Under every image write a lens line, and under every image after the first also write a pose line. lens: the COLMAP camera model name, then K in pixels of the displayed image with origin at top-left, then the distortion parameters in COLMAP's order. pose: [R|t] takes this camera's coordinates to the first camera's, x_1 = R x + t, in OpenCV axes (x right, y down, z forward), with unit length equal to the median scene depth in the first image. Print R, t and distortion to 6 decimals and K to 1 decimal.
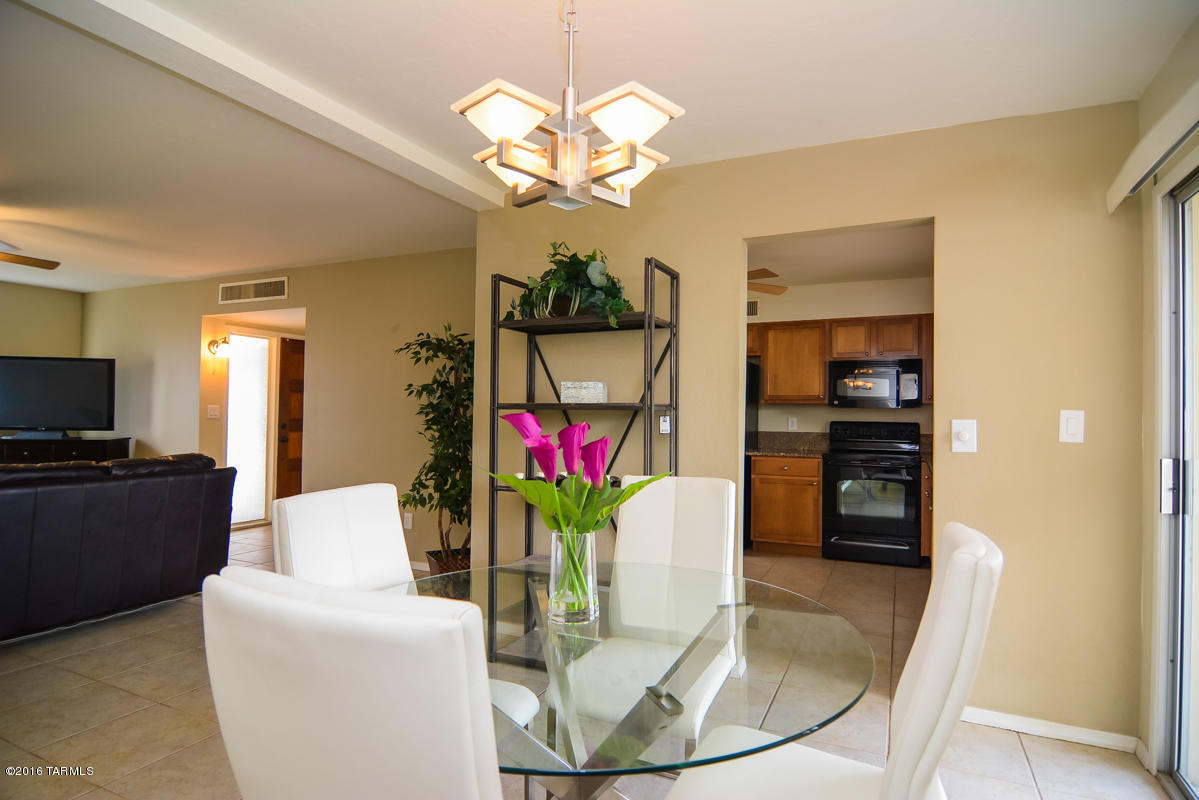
lens RADIAL K [[645.2, 0, 605.6], [0, 645.2, 402.5], [0, 0, 1]] dist [-0.015376, -0.001136]
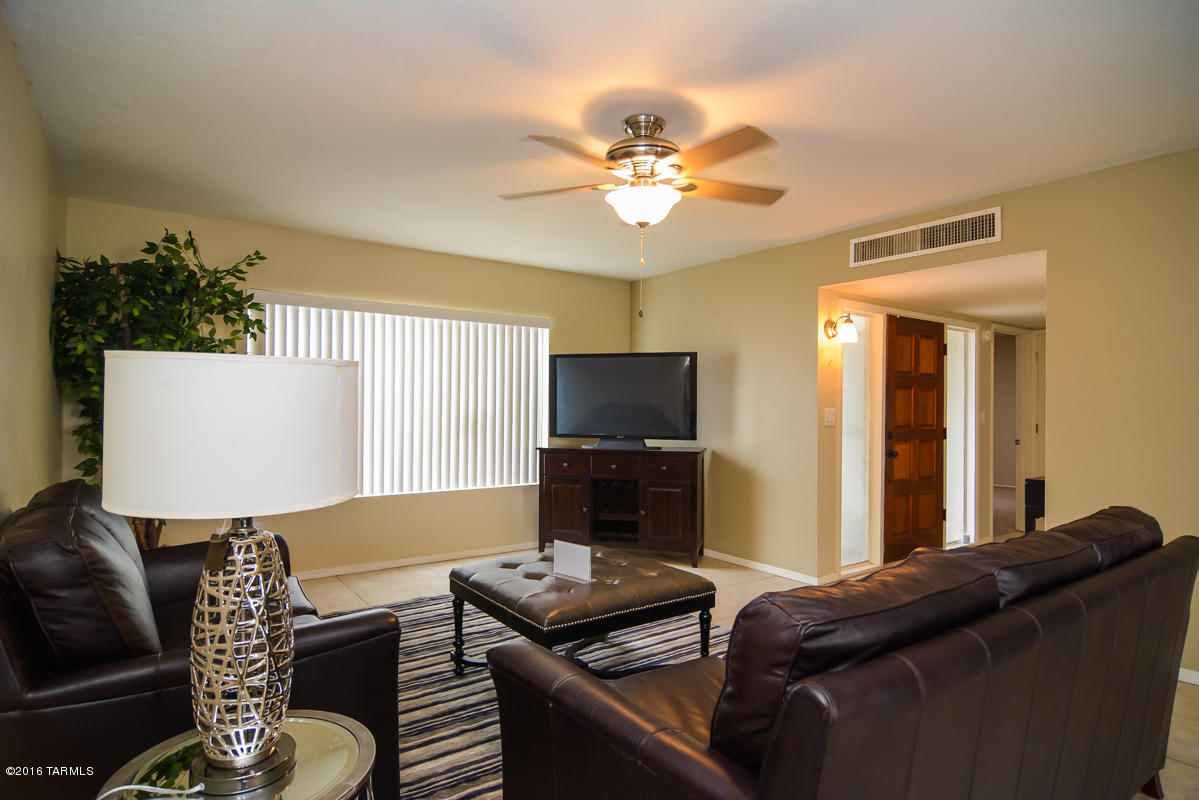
lens RADIAL K [[645.2, 0, 605.6], [0, 645.2, 402.5], [0, 0, 1]] dist [-0.015376, -0.001136]
pose [[0.876618, -0.010248, -0.481077, -0.485213], [0.011751, 0.999931, 0.000112, -0.005673], [0.481043, -0.005752, 0.876678, 0.231677]]
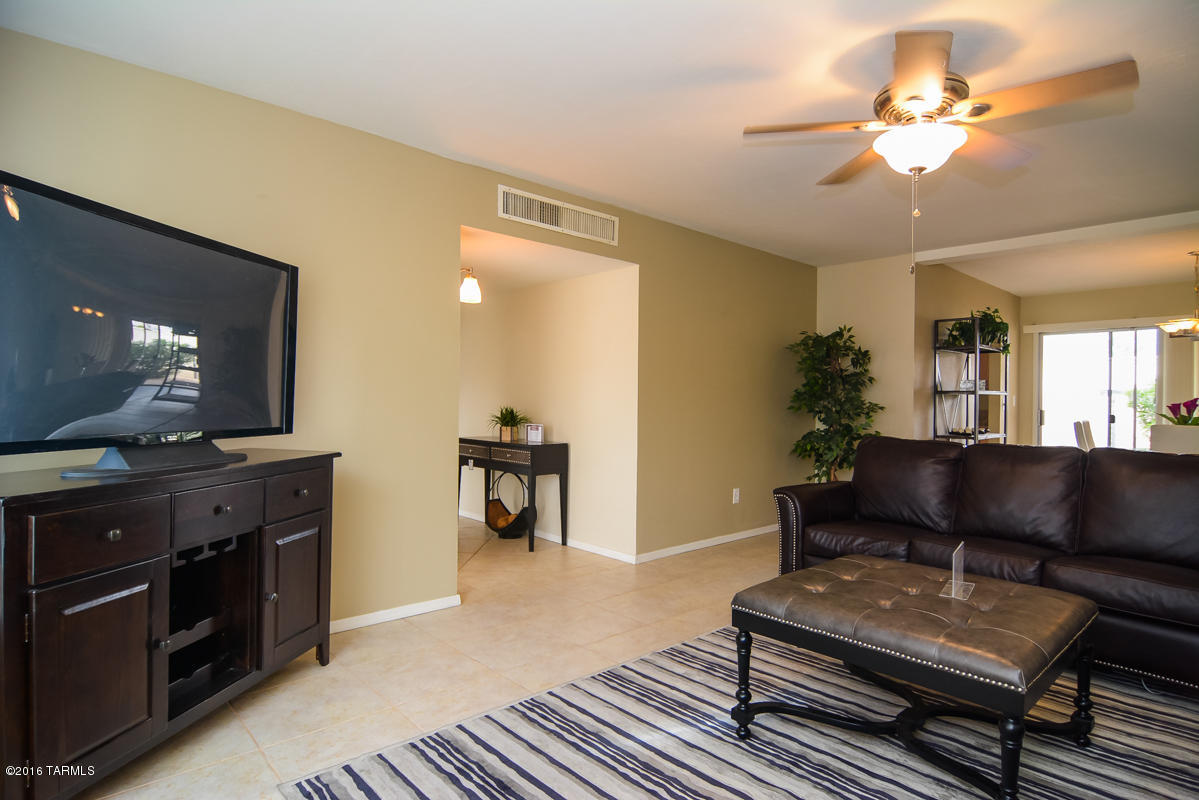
lens RADIAL K [[645.2, 0, 605.6], [0, 645.2, 402.5], [0, 0, 1]] dist [-0.015376, -0.001136]
pose [[0.369676, -0.011509, 0.929089, -1.112052], [-0.020116, 0.999590, 0.020386, 0.010043], [-0.928943, -0.026226, 0.369293, 0.654065]]
